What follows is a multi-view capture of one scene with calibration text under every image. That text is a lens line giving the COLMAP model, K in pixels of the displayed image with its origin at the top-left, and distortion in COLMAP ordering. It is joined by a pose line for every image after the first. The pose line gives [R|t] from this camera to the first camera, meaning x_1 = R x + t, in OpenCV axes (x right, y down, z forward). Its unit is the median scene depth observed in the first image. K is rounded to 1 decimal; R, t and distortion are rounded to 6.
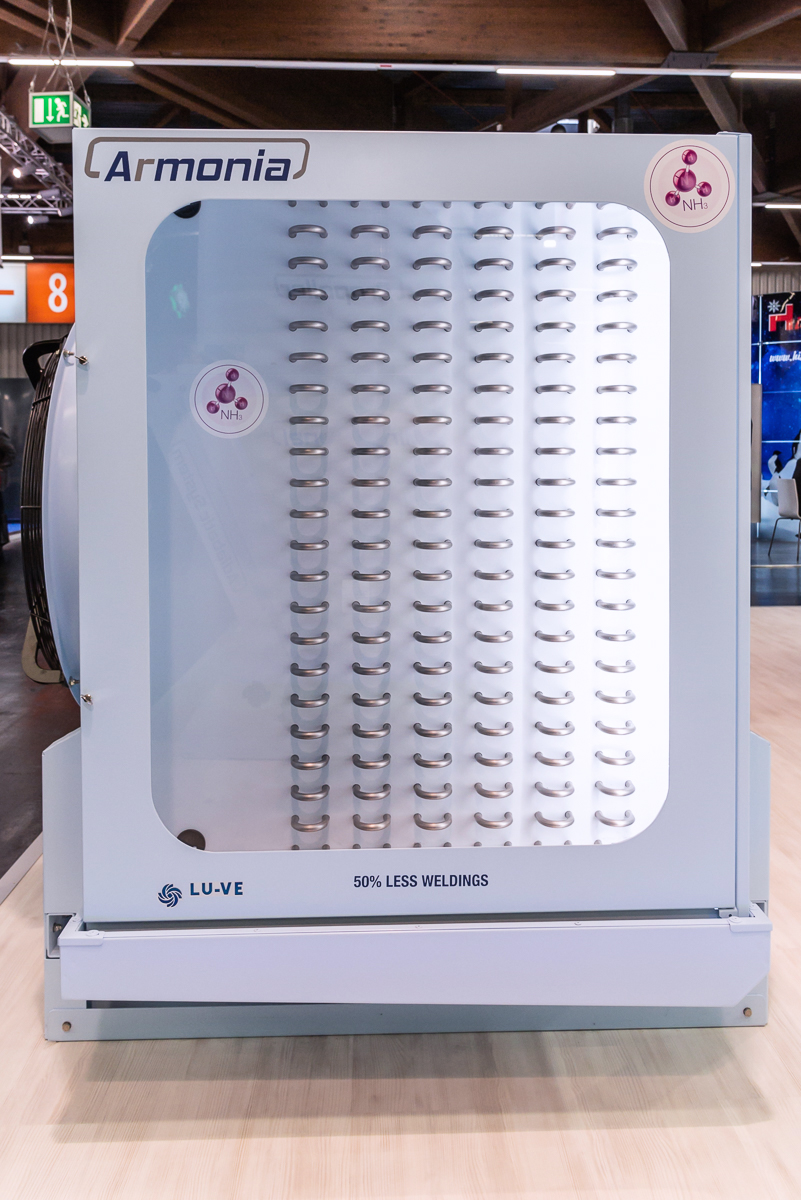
lens RADIAL K [[788.6, 0, 400.2], [0, 788.6, 593.8], [0, 0, 1]] dist [0.005378, -0.000927]
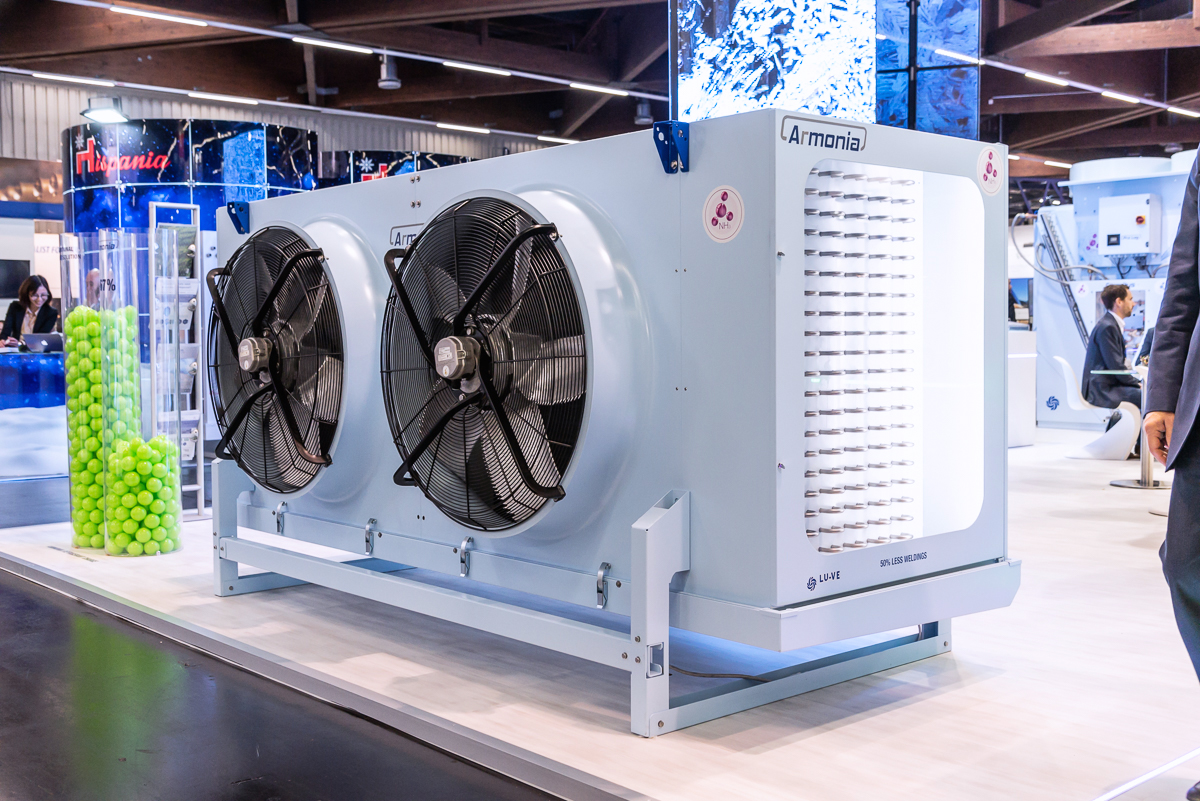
lens RADIAL K [[1309.0, 0, 600.4], [0, 1309.0, 402.2], [0, 0, 1]] dist [0.008975, 0.000000]
pose [[0.764134, -0.033817, 0.644170, -2.303044], [0.020064, 0.999388, 0.028664, -0.076299], [-0.644745, -0.008979, 0.764345, -0.760288]]
